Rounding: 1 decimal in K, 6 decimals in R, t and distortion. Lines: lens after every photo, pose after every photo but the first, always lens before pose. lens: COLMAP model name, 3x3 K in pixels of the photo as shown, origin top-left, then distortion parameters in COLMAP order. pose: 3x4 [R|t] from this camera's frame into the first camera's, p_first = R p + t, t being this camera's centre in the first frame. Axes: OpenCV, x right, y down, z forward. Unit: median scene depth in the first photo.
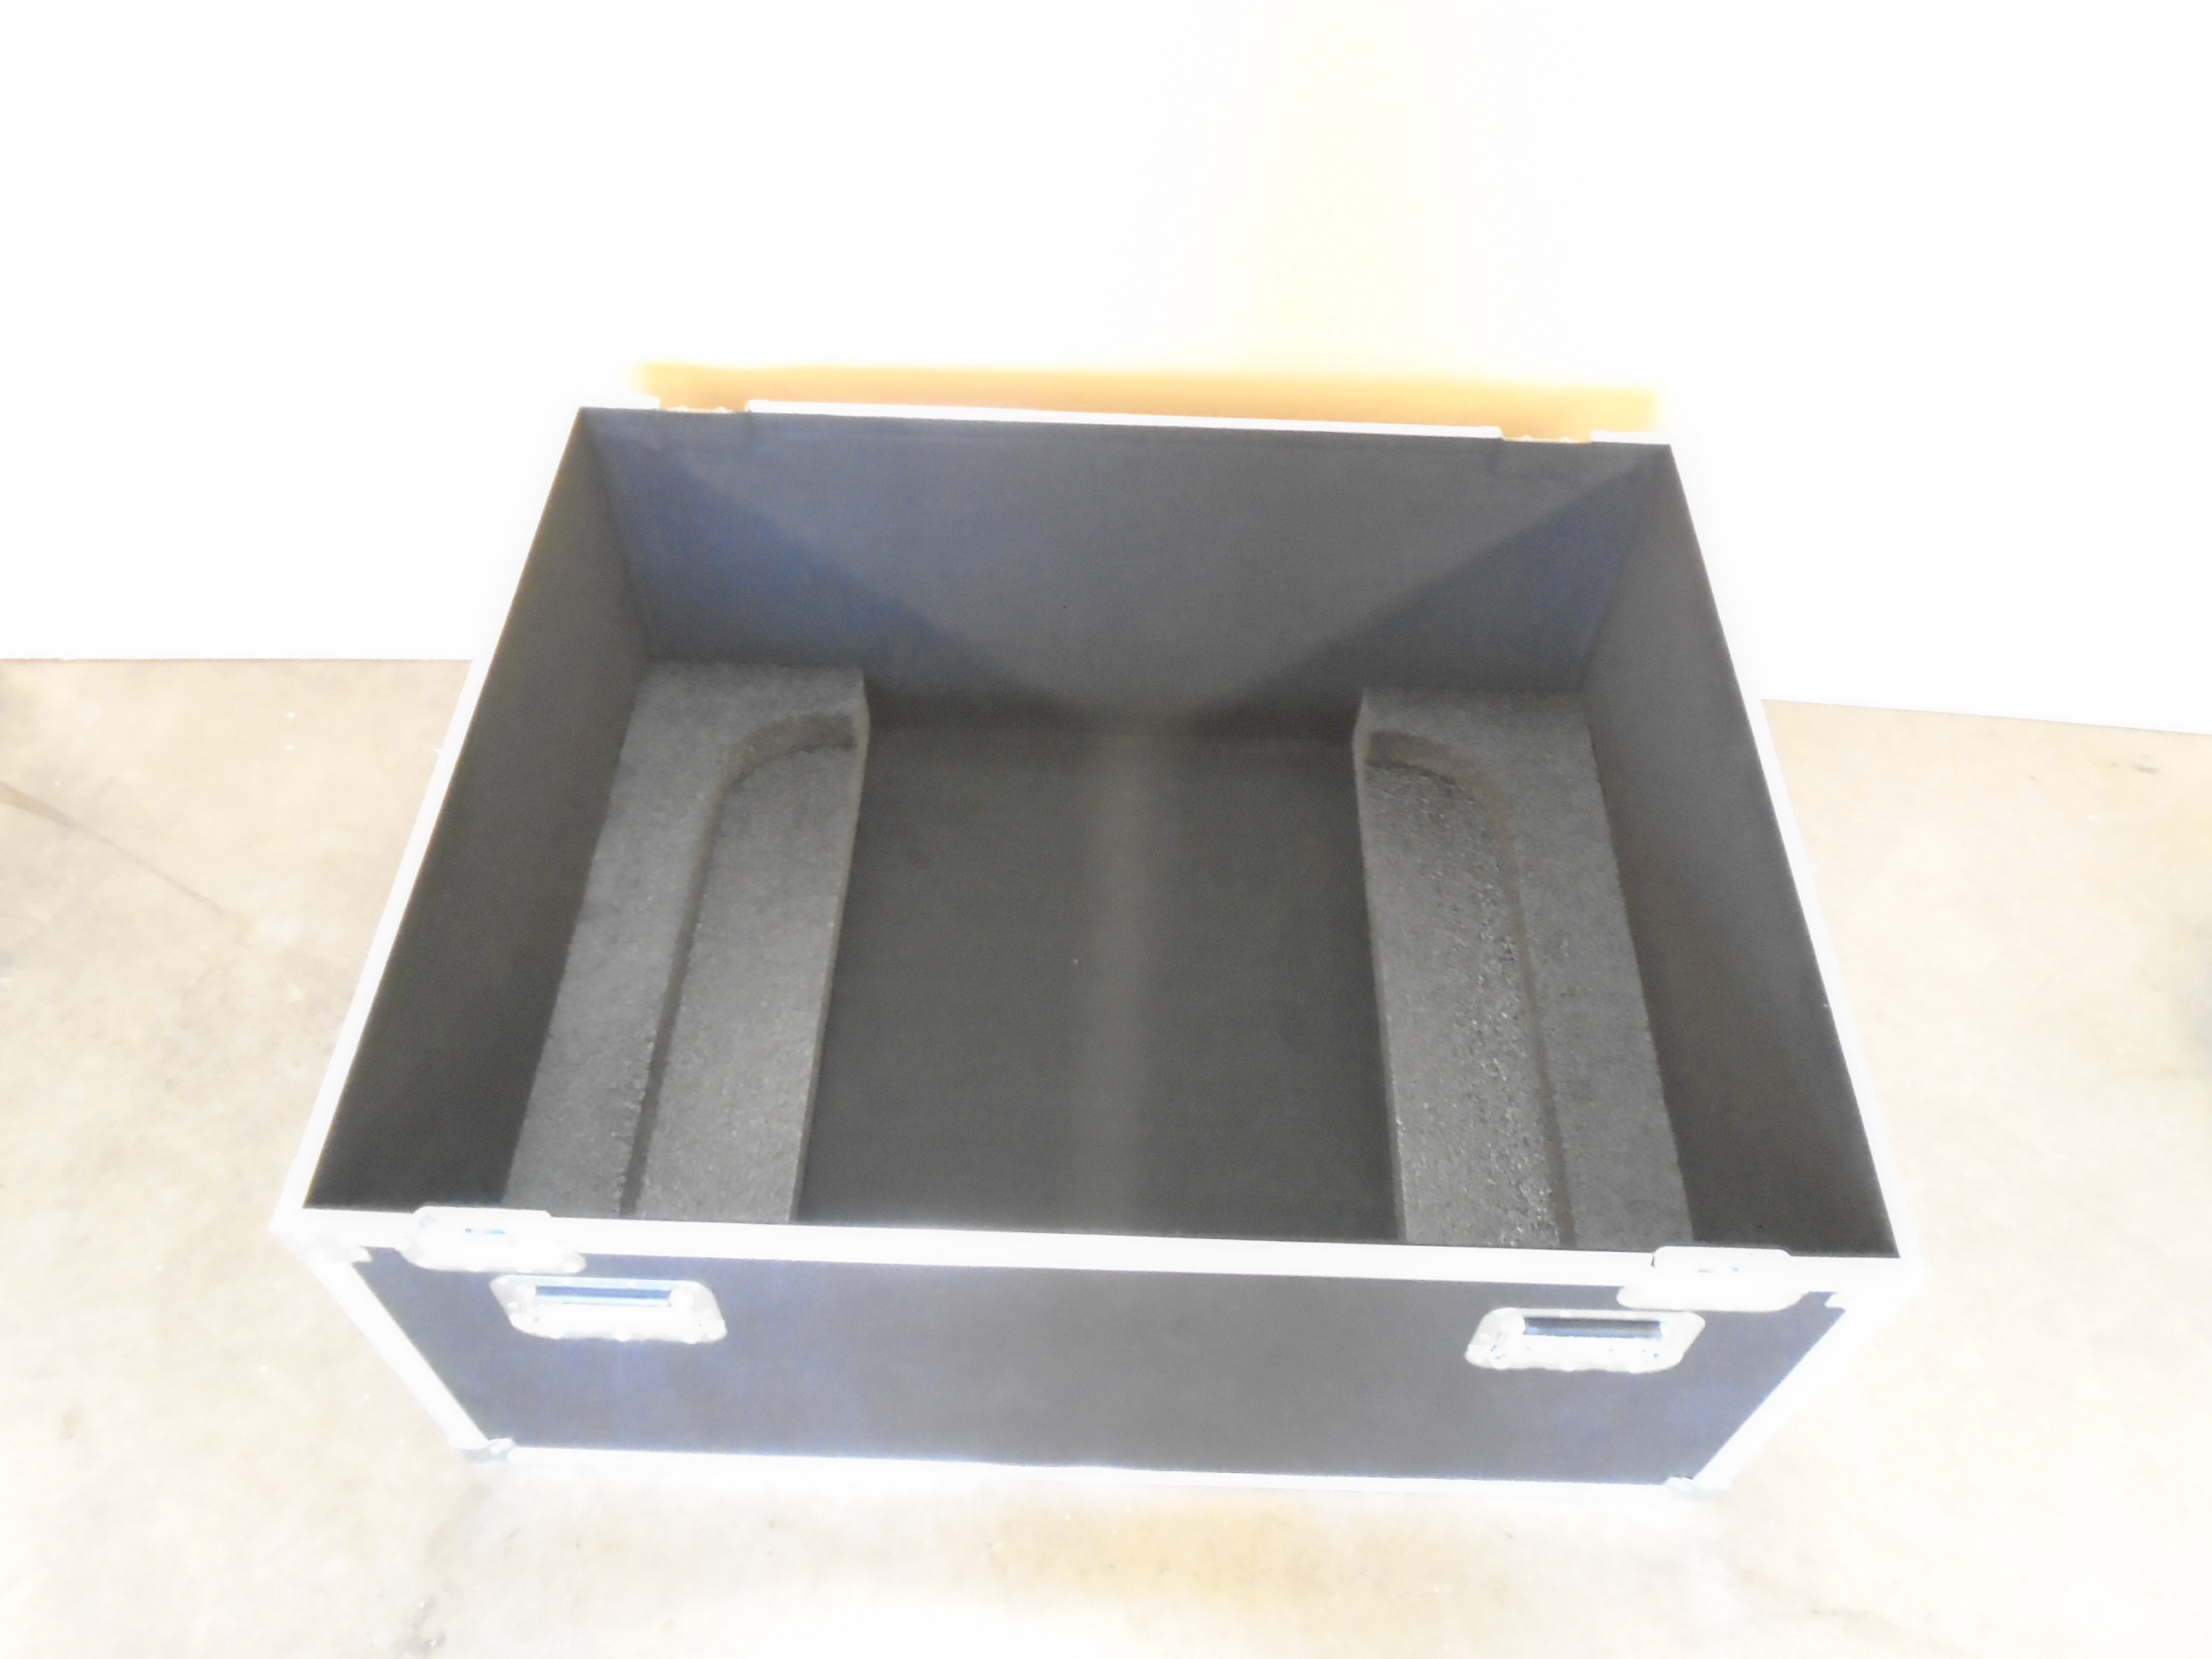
lens RADIAL K [[1695.8, 0, 1106.0], [0, 1695.8, 829.5], [0, 0, 1]] dist [-0.010683, -0.001848]
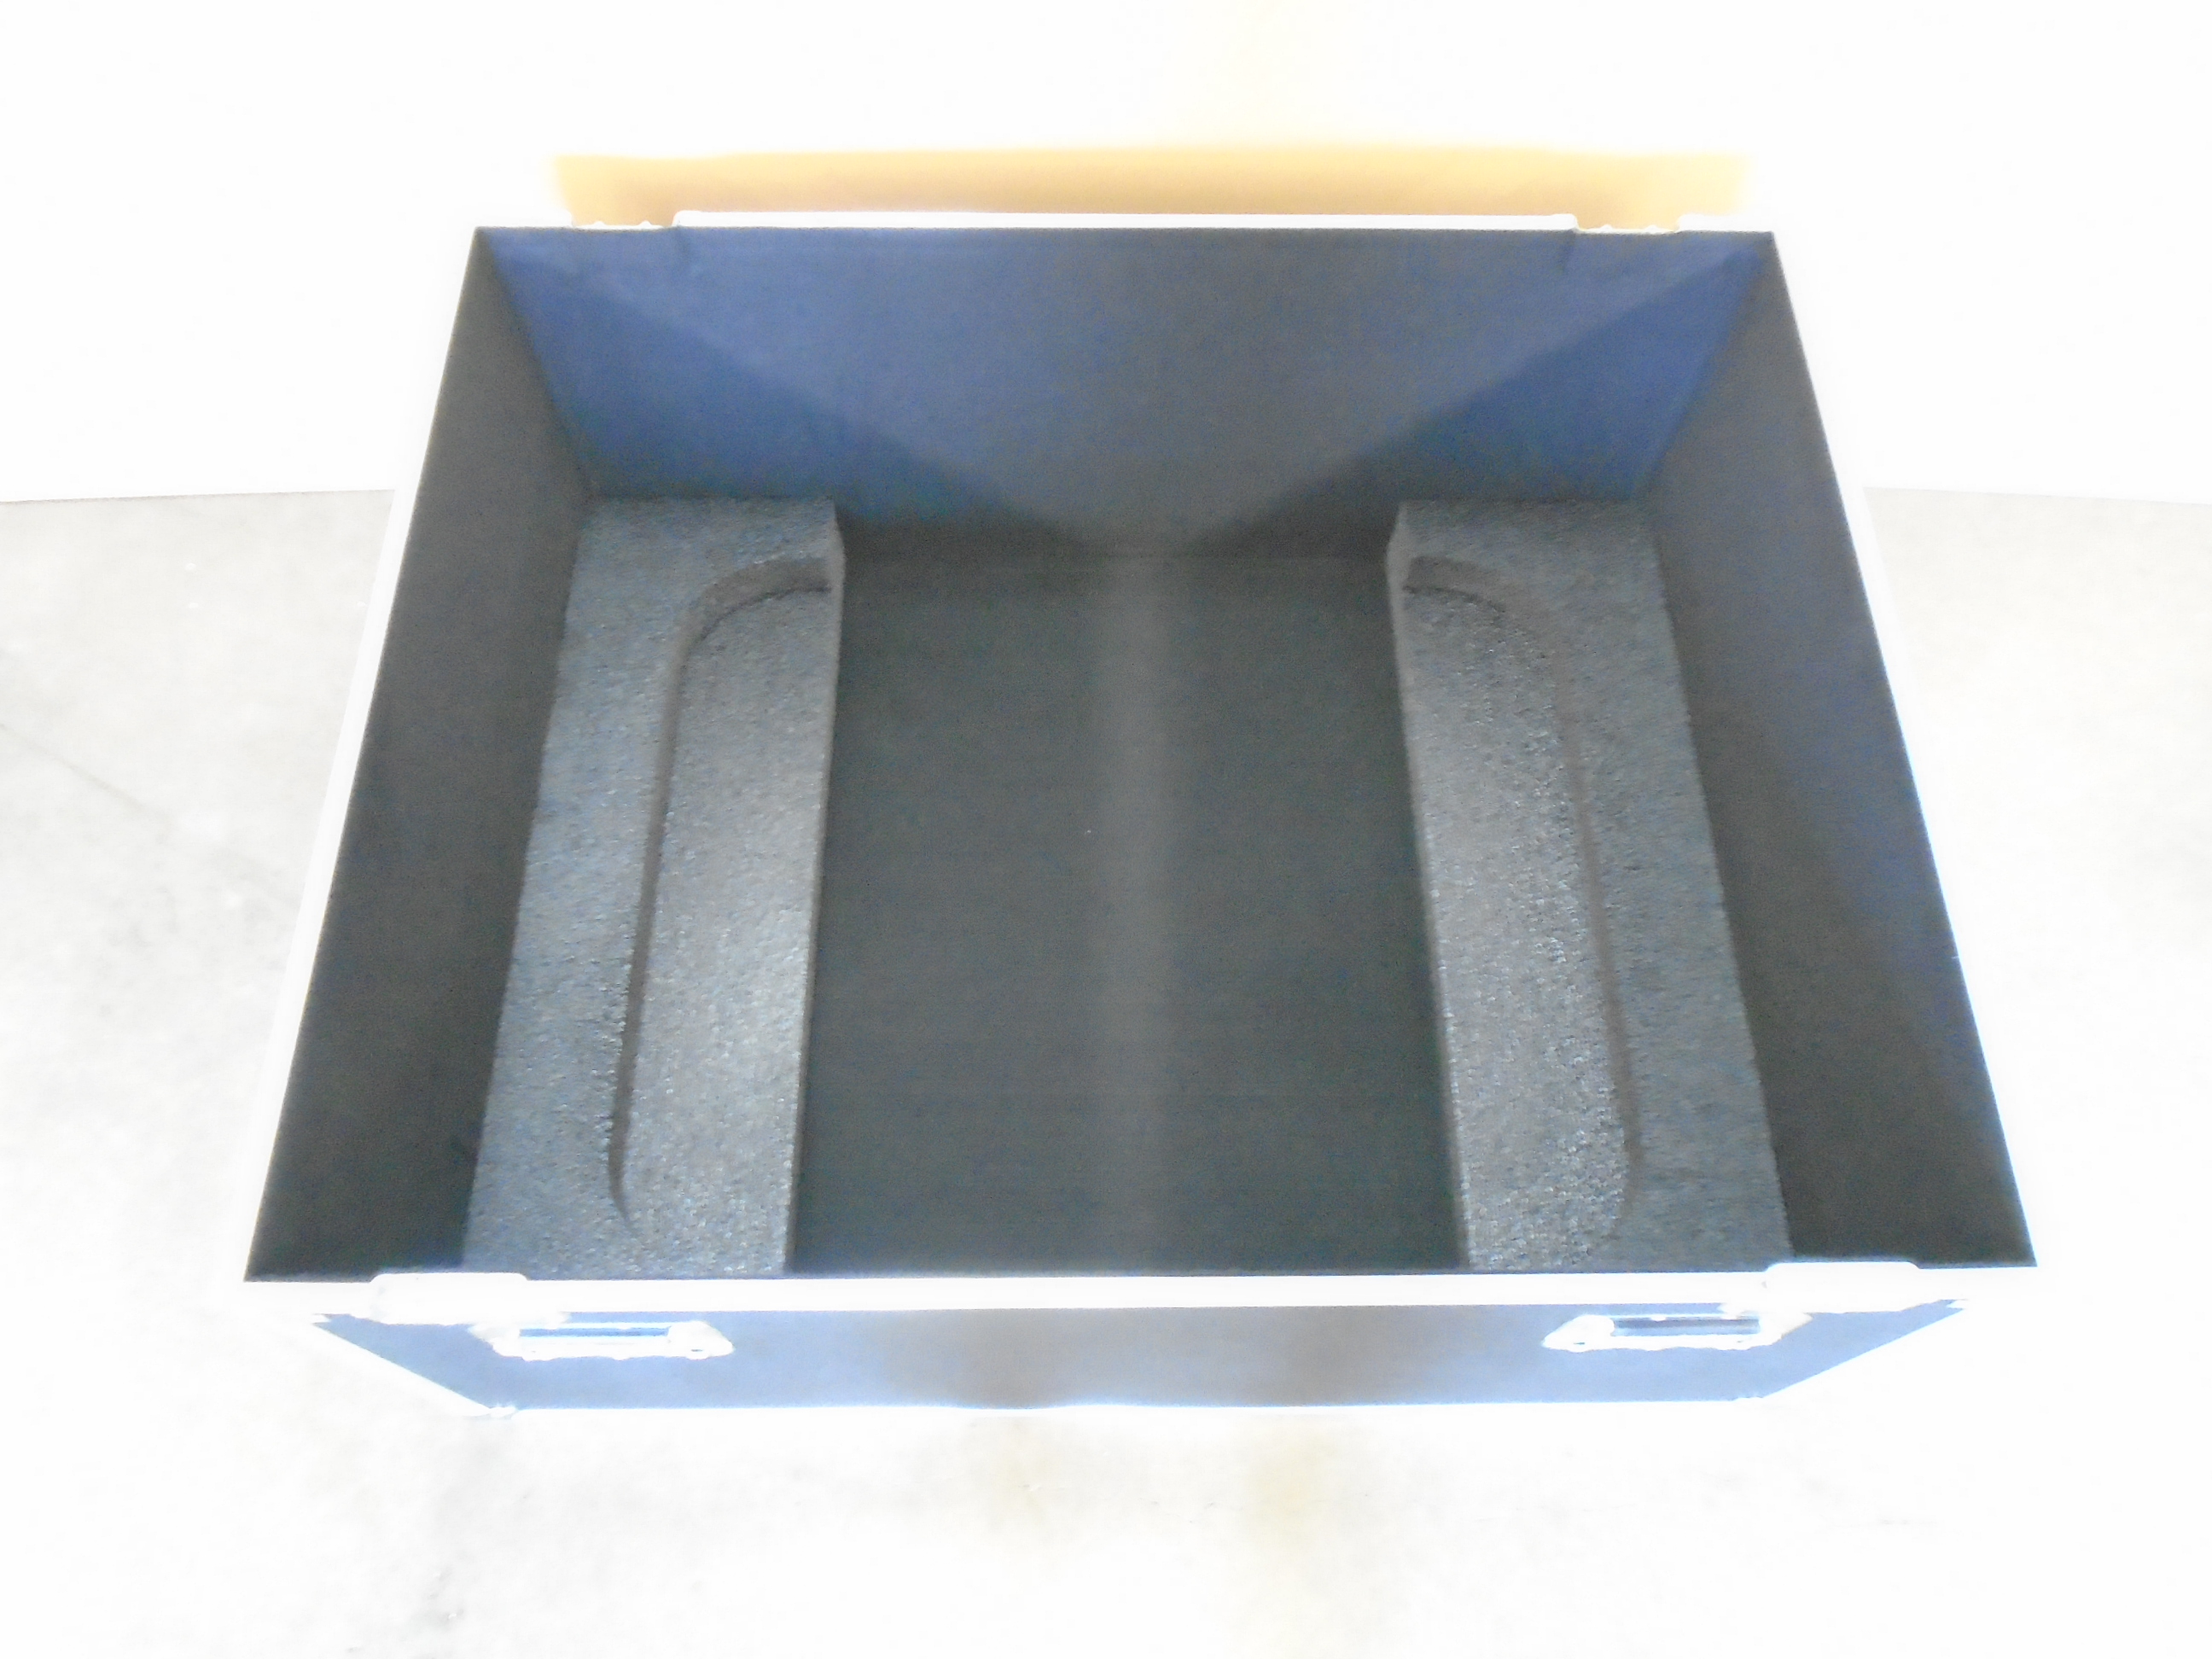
lens RADIAL K [[1705.3, 0, 1106.0], [0, 1705.3, 829.5], [0, 0, 1]] dist [-0.028902, 0.038999]
pose [[0.999411, -0.033870, 0.005593, -0.014169], [0.032125, 0.980201, 0.195381, -0.107834], [-0.012100, -0.195086, 0.980711, 0.111481]]
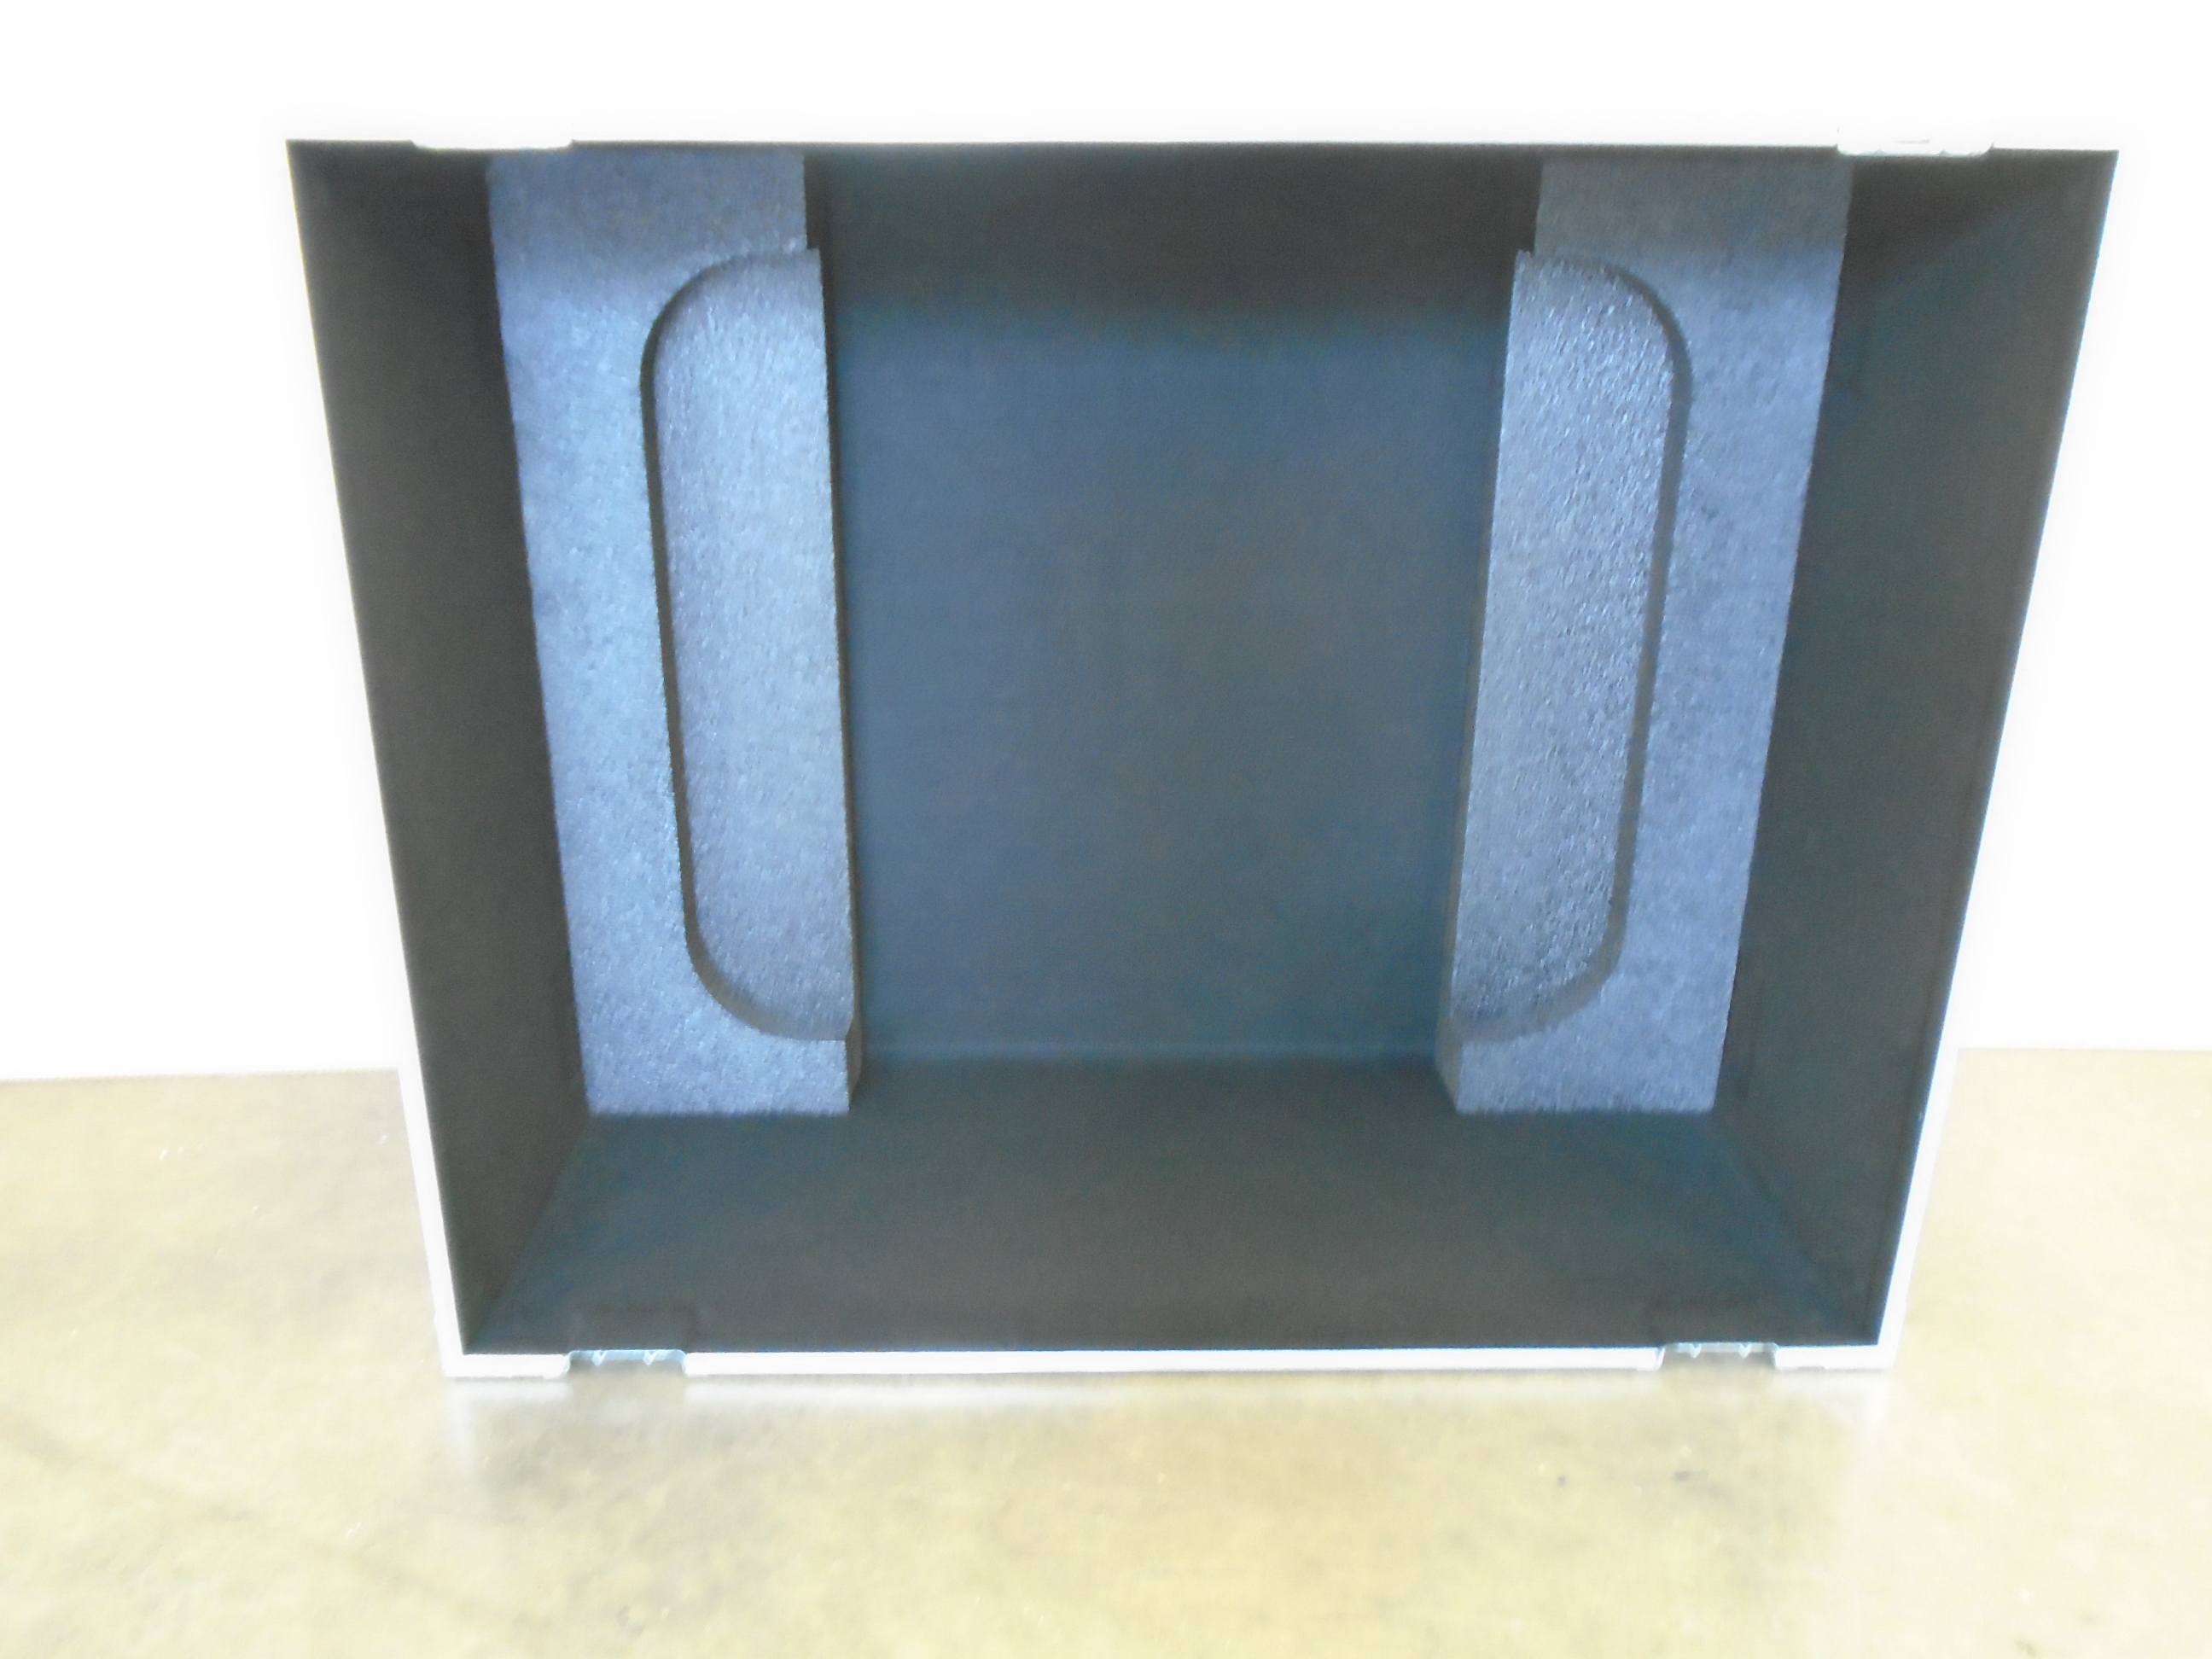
lens RADIAL K [[1695.8, 0, 1106.0], [0, 1695.8, 829.5], [0, 0, 1]] dist [-0.010683, -0.001848]
pose [[0.999945, -0.009437, -0.004627, -0.026408], [0.008883, 0.523530, 0.851961, -0.596955], [-0.005617, -0.851955, 0.523585, 0.466936]]
